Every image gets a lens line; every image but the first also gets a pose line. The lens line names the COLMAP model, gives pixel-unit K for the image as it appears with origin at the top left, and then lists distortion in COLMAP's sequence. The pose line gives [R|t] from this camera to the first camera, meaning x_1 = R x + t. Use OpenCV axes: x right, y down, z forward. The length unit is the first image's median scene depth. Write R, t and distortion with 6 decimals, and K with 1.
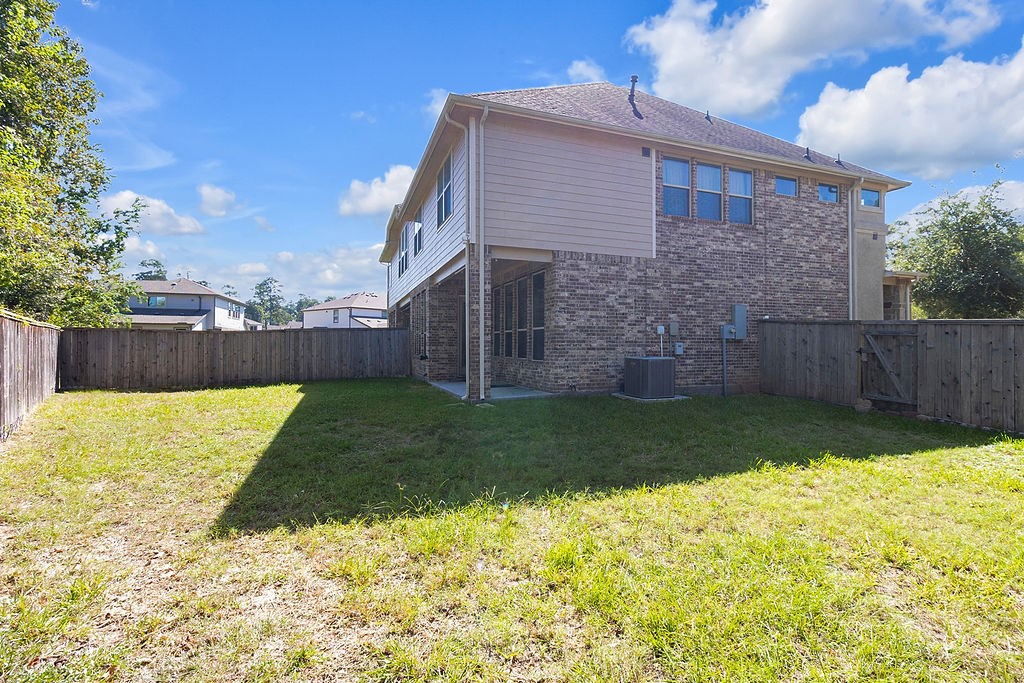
lens RADIAL K [[467.0, 0, 510.0], [0, 467.0, 340.1], [0, 0, 1]] dist [-0.000322, 0.001170]
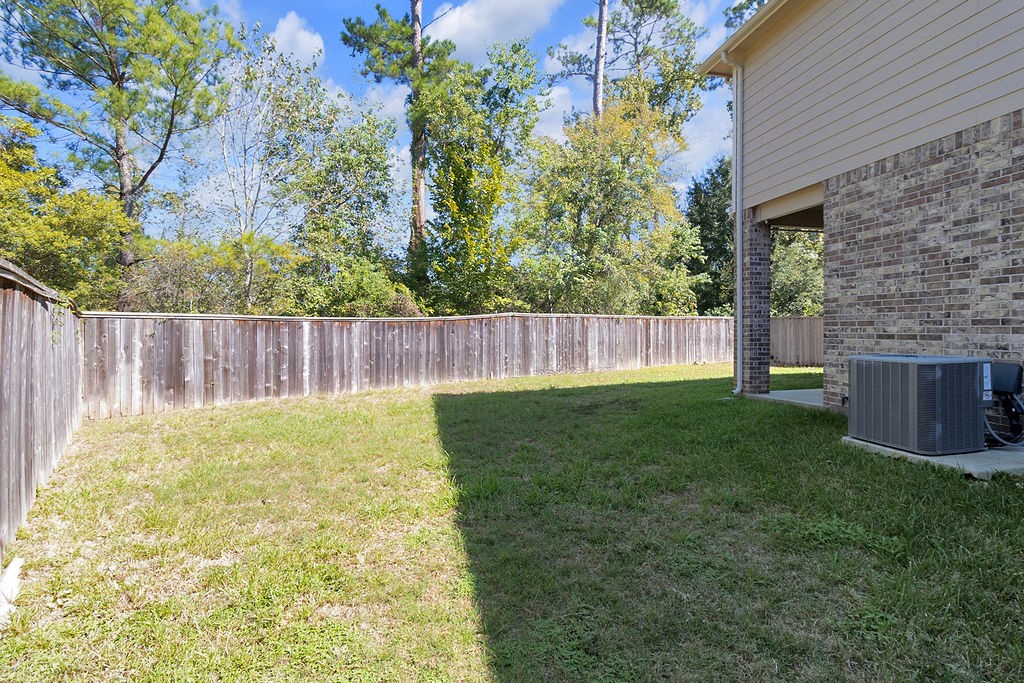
lens RADIAL K [[467.0, 0, 513.3], [0, 467.0, 335.0], [0, 0, 1]] dist [-0.000322, 0.001170]
pose [[-0.144068, 0.007968, -0.989536, 0.761513], [0.004855, 0.999961, 0.007345, 0.010832], [0.989556, -0.003746, -0.144101, 0.648483]]
